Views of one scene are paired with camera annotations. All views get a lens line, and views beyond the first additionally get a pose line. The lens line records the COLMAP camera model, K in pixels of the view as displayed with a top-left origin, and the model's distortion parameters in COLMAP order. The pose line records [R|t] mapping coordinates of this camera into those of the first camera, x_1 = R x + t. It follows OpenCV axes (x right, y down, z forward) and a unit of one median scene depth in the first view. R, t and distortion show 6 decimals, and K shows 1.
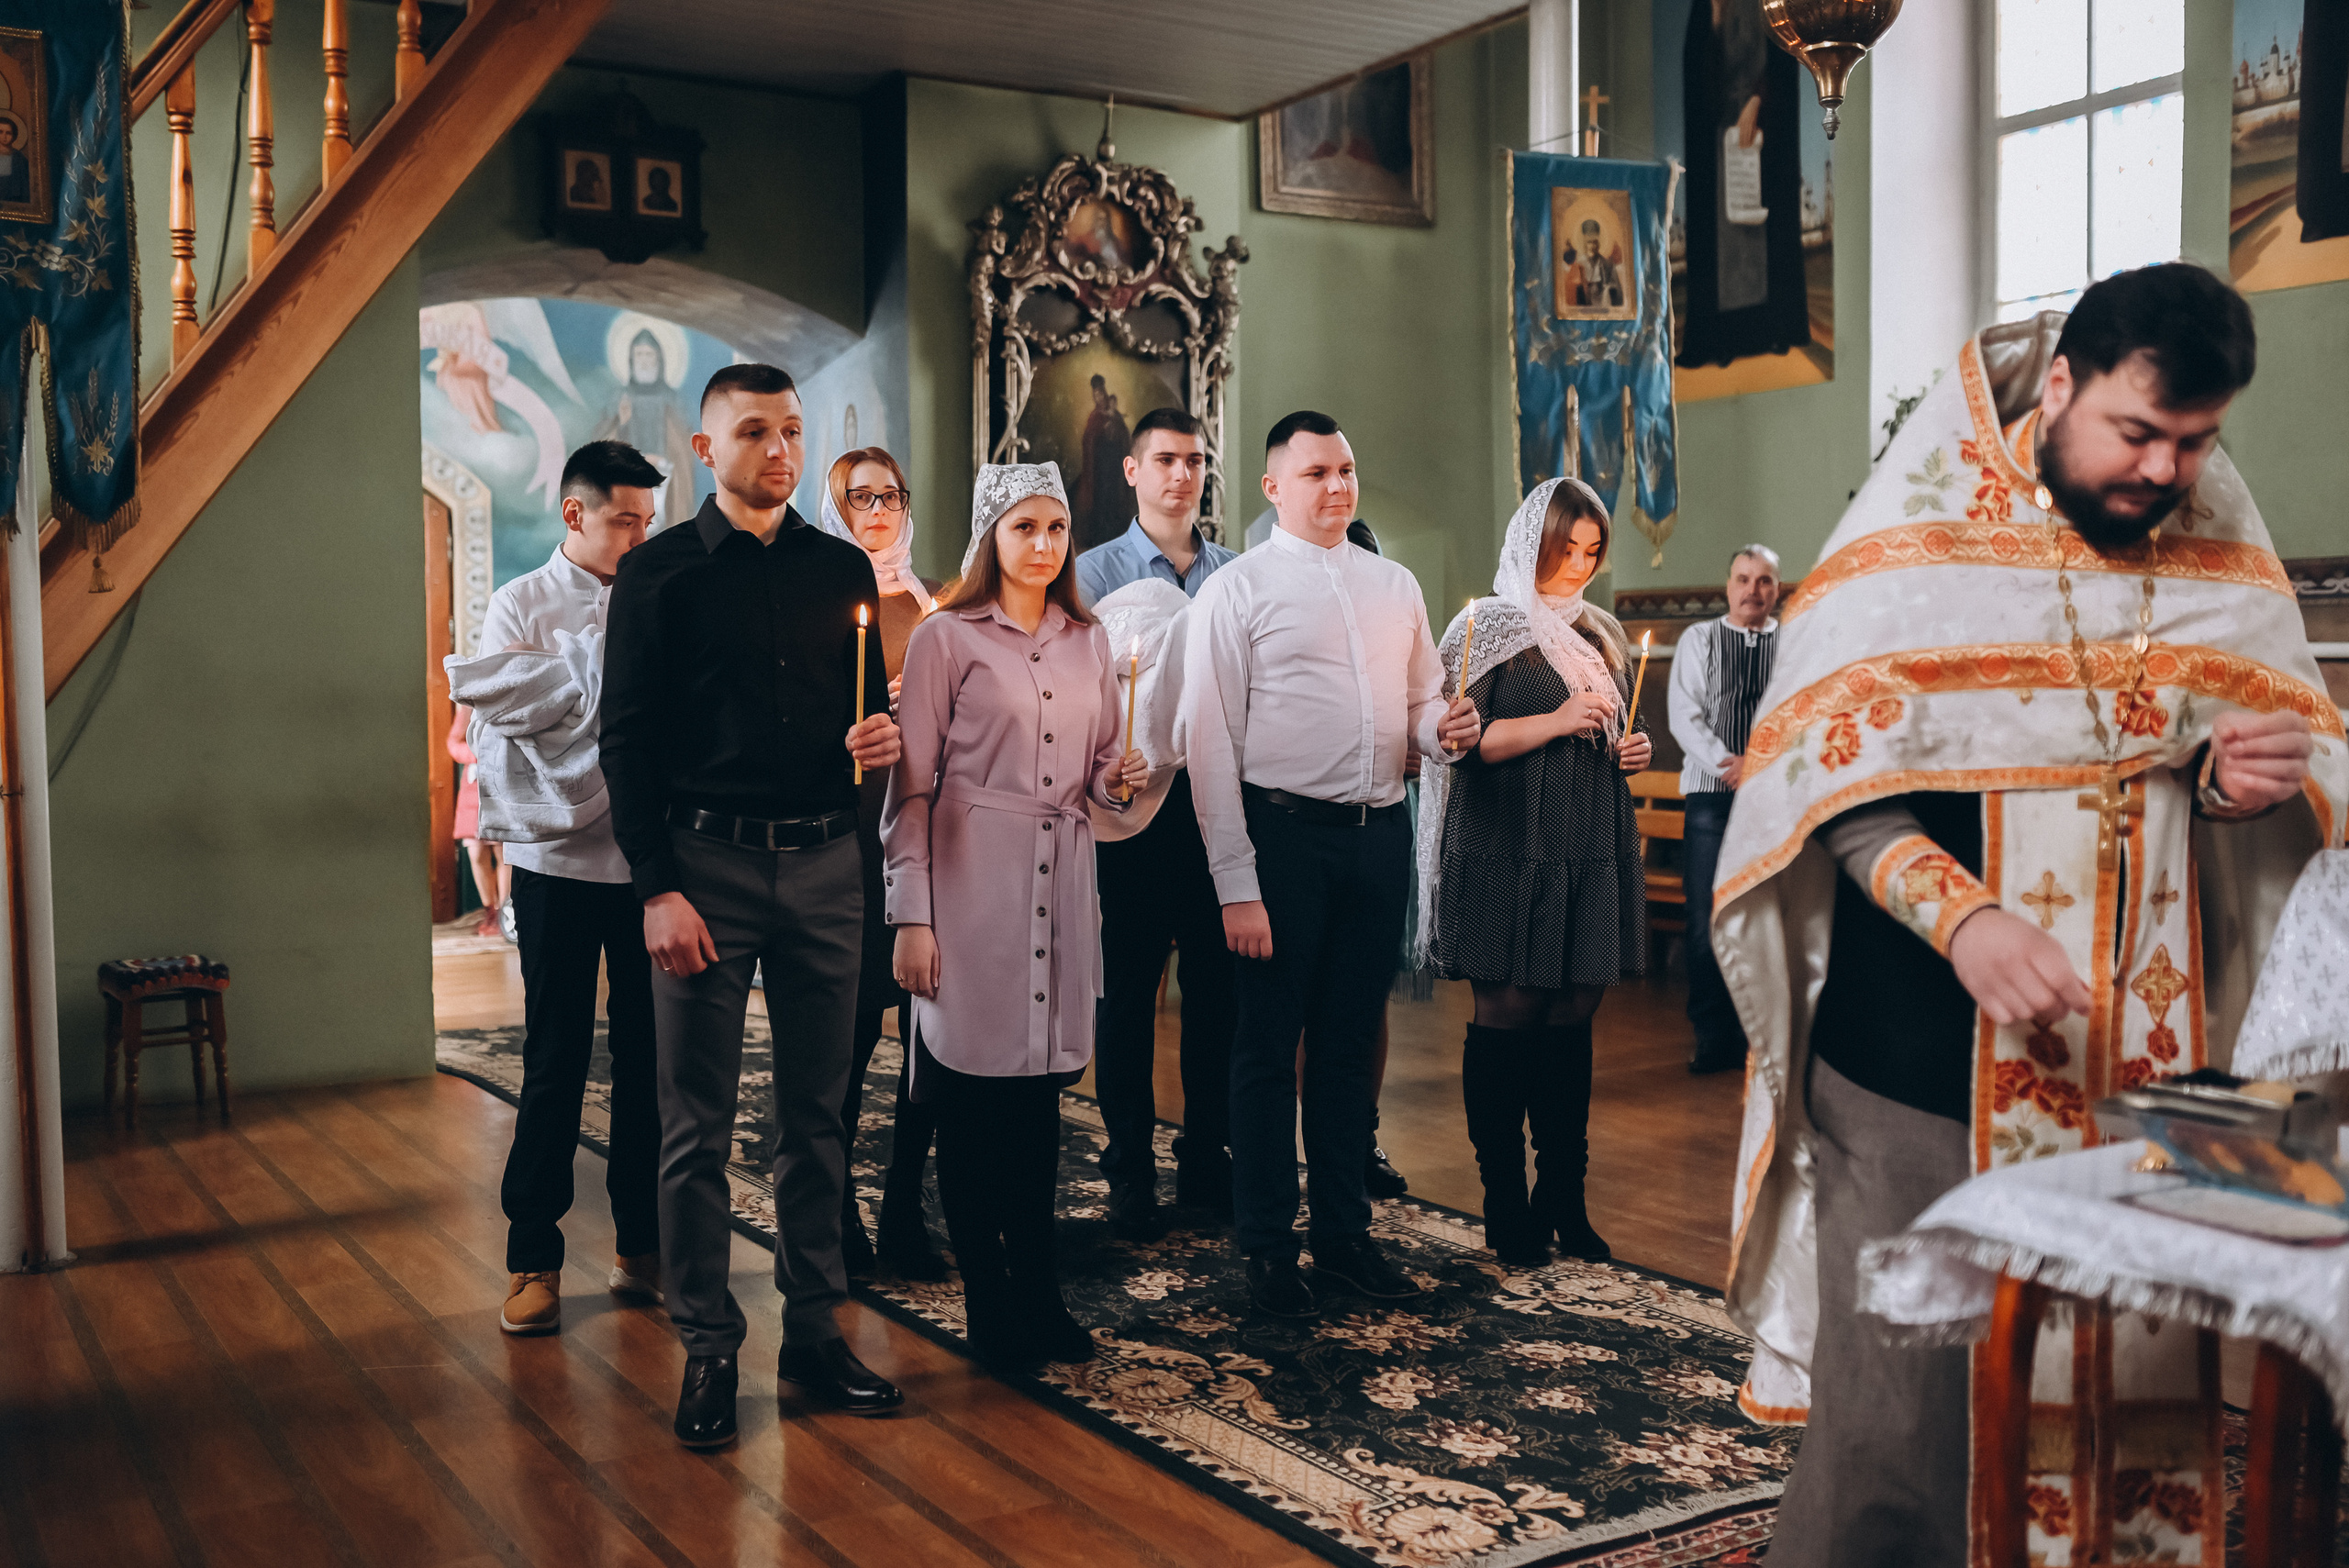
lens RADIAL K [[2290.8, 0, 1174.5], [0, 2290.8, 784.0], [0, 0, 1]] dist [-0.080123, 0.125545]
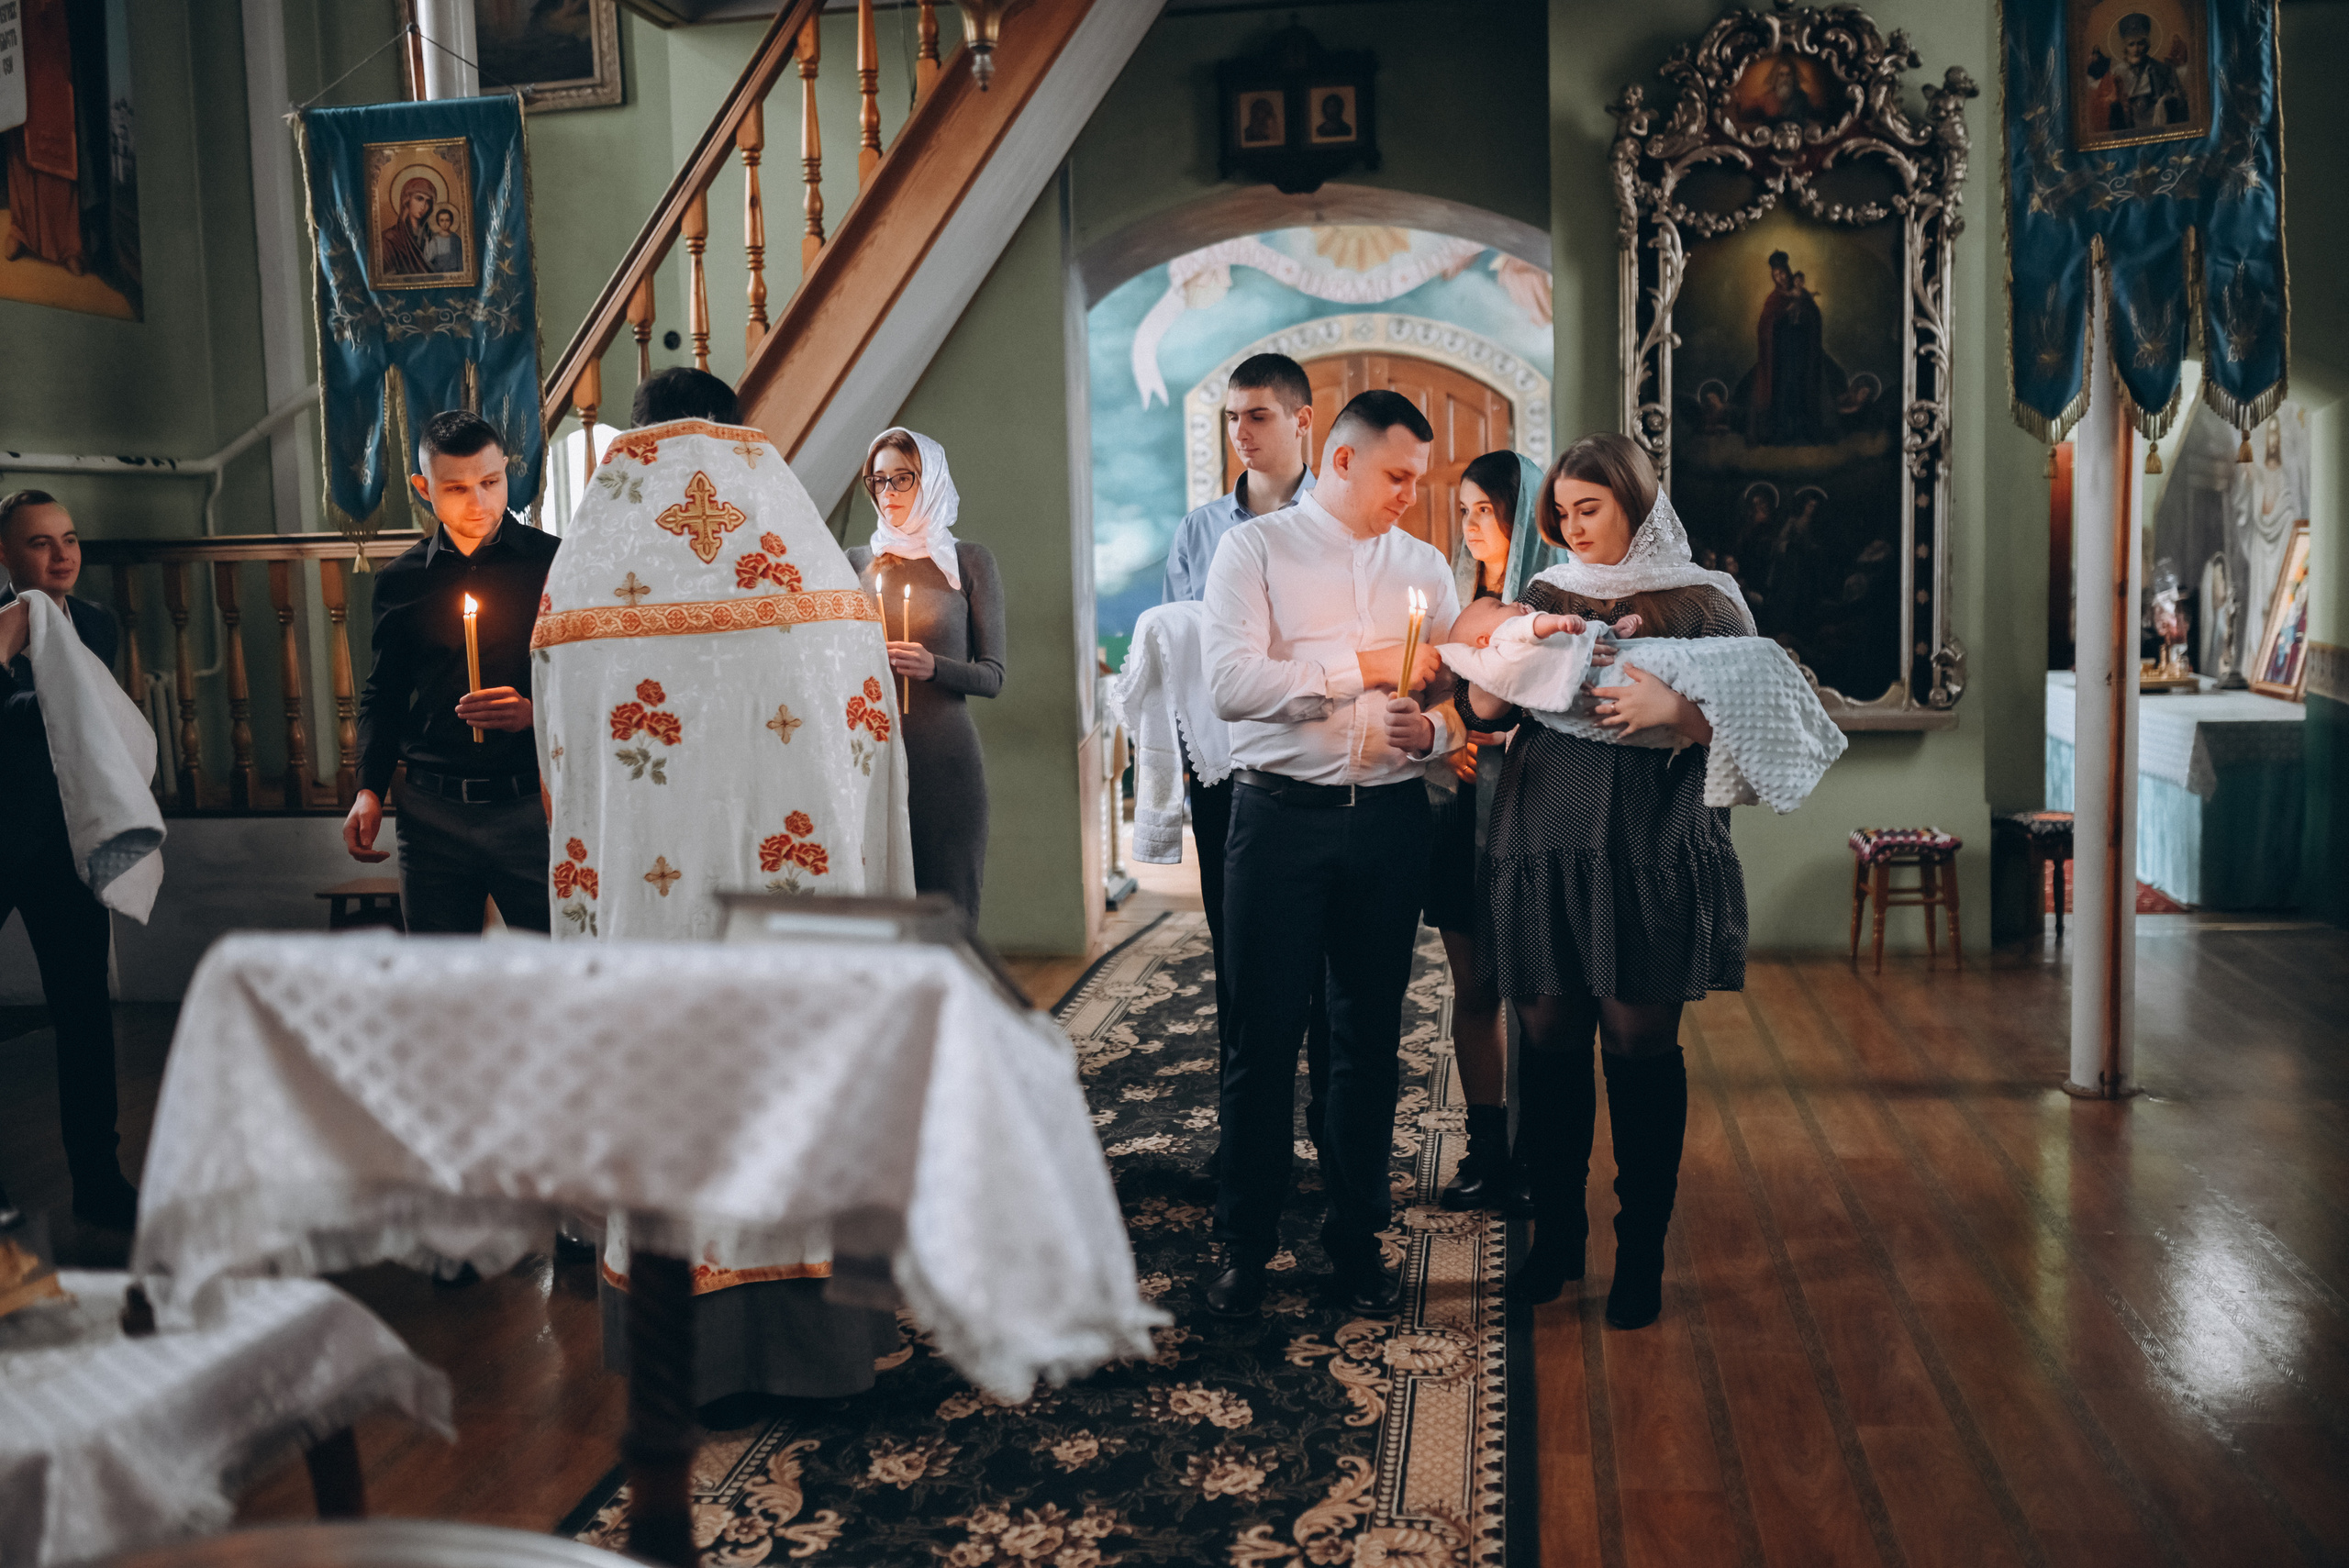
lens RADIAL K [[2290.8, 0, 1174.5], [0, 2290.8, 784.0], [0, 0, 1]] dist [-0.080123, 0.125545]
pose [[0.741640, 0.055030, -0.668537, 0.458384], [-0.005428, 0.997089, 0.076053, -0.042780], [0.670776, -0.052775, 0.739780, 0.194281]]
